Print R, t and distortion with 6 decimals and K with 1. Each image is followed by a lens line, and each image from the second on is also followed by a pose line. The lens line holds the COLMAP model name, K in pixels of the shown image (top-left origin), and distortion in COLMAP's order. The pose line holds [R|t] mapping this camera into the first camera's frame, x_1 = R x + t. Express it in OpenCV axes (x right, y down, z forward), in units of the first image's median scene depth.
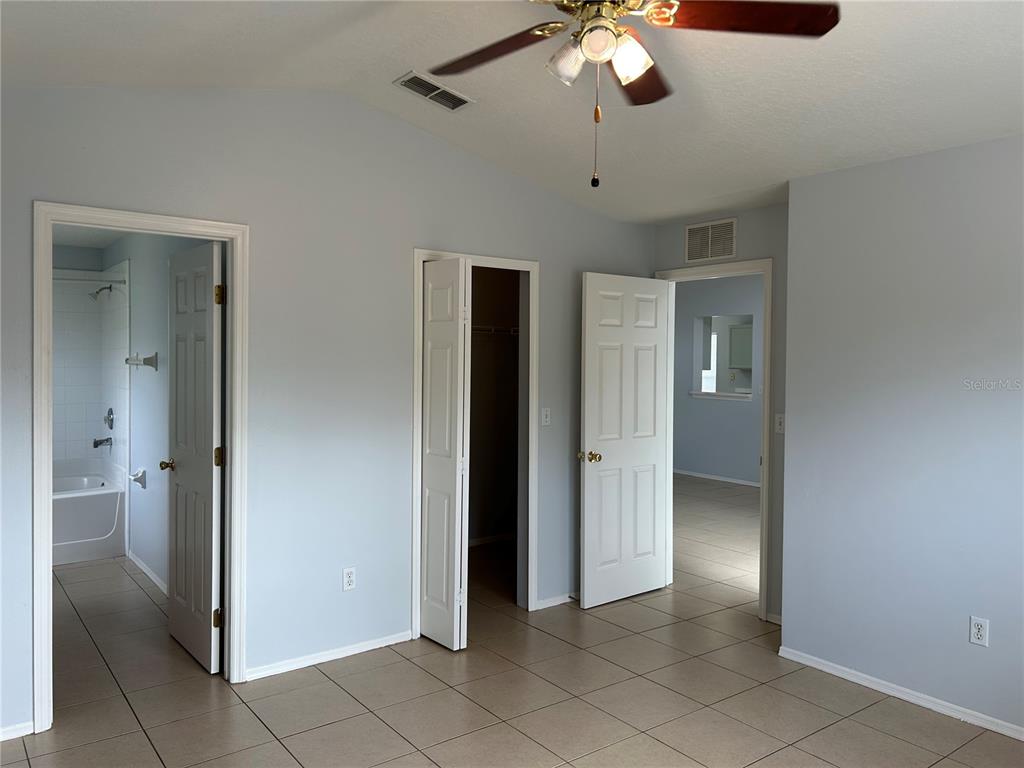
lens RADIAL K [[770.3, 0, 510.0], [0, 770.3, 381.7], [0, 0, 1]] dist [0.012440, -0.015441]
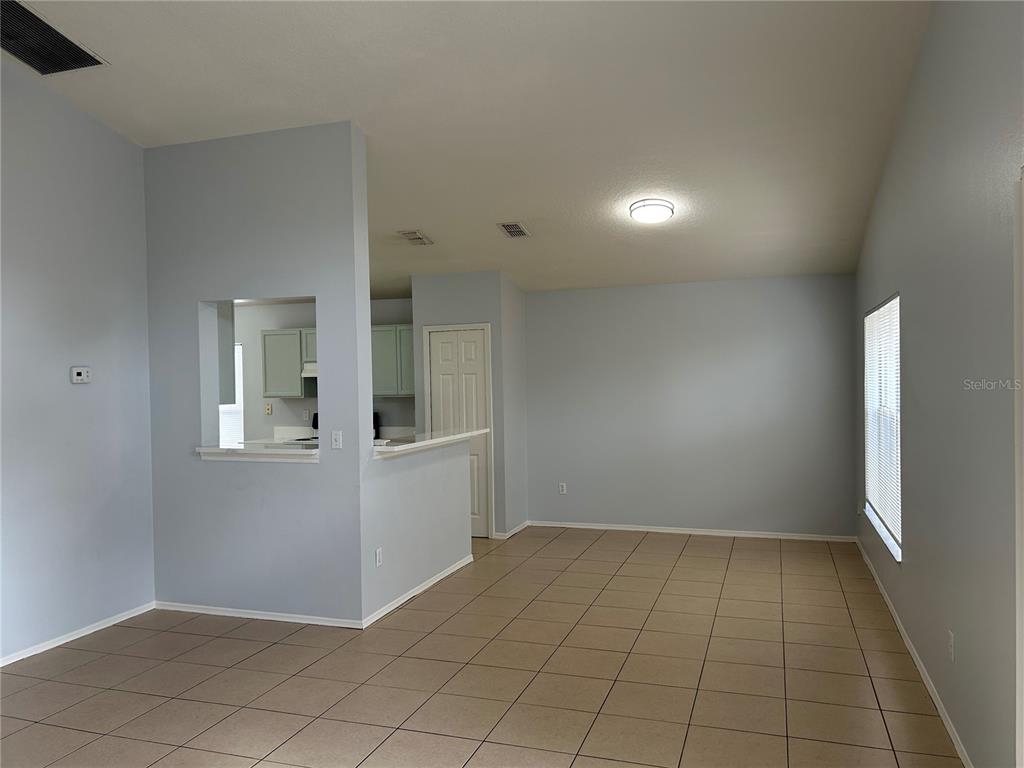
lens RADIAL K [[770.3, 0, 511.0], [0, 770.3, 384.0], [0, 0, 1]] dist [0.012440, -0.015441]
pose [[0.824744, -0.027936, 0.564816, 0.113567], [0.042174, 0.999036, -0.012169, -0.014734], [-0.563932, 0.033857, 0.825127, 0.439363]]
